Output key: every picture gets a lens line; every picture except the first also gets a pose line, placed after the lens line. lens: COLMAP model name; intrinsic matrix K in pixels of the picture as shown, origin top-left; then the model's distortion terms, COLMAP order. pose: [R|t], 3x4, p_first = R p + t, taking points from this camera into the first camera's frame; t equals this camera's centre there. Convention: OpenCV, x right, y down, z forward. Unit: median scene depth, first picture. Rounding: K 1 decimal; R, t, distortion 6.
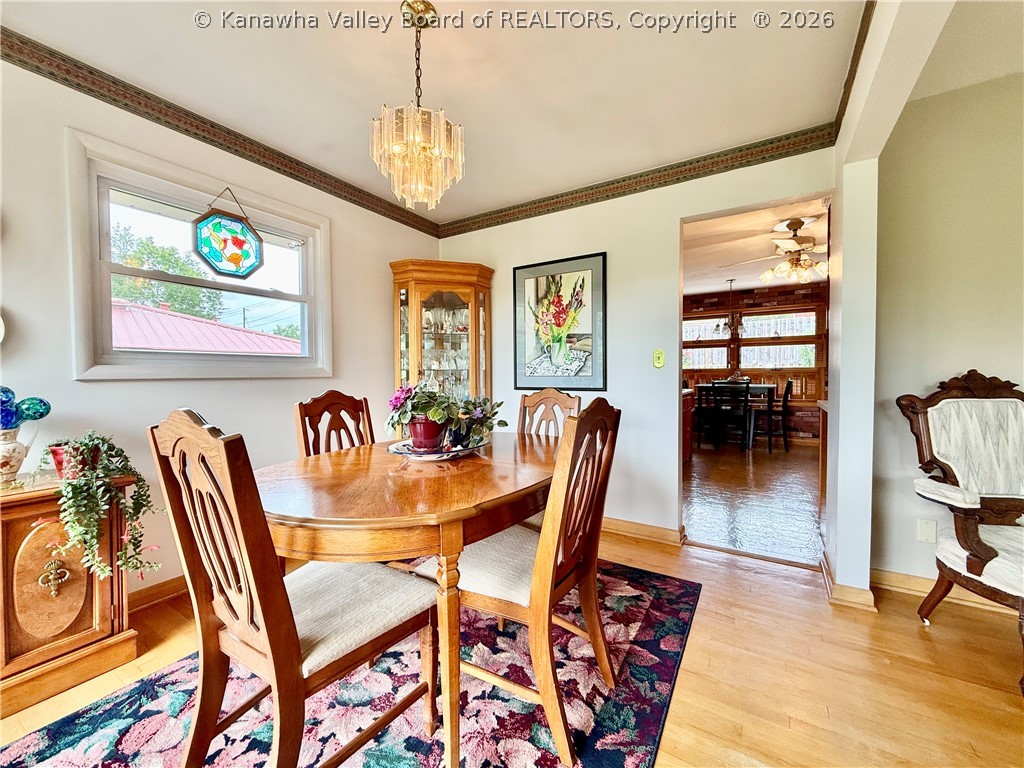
lens RADIAL K [[408.2, 0, 511.0], [0, 408.2, 385.2], [0, 0, 1]] dist [-0.000029, 0.000133]
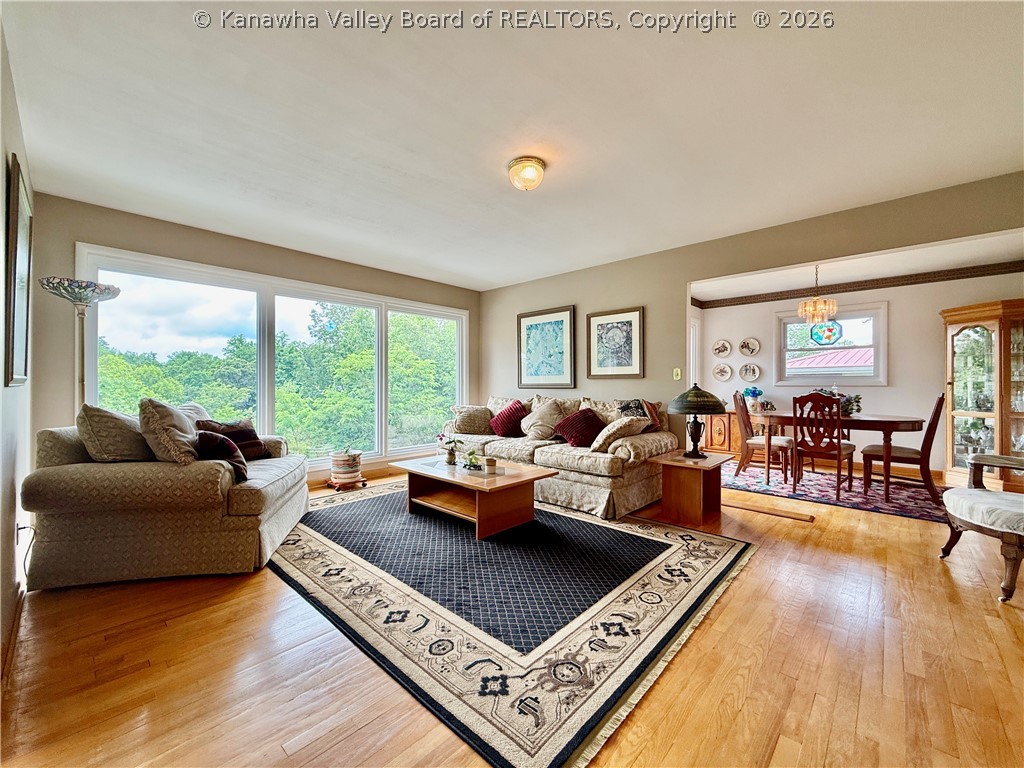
lens RADIAL K [[408.2, 0, 511.3], [0, 408.2, 385.3], [0, 0, 1]] dist [-0.000029, 0.000133]
pose [[-0.189993, 0.006771, -0.981762, 1.557391], [-0.026968, 0.999563, 0.012113, 0.001088], [0.981415, 0.028777, -0.189728, -0.296901]]
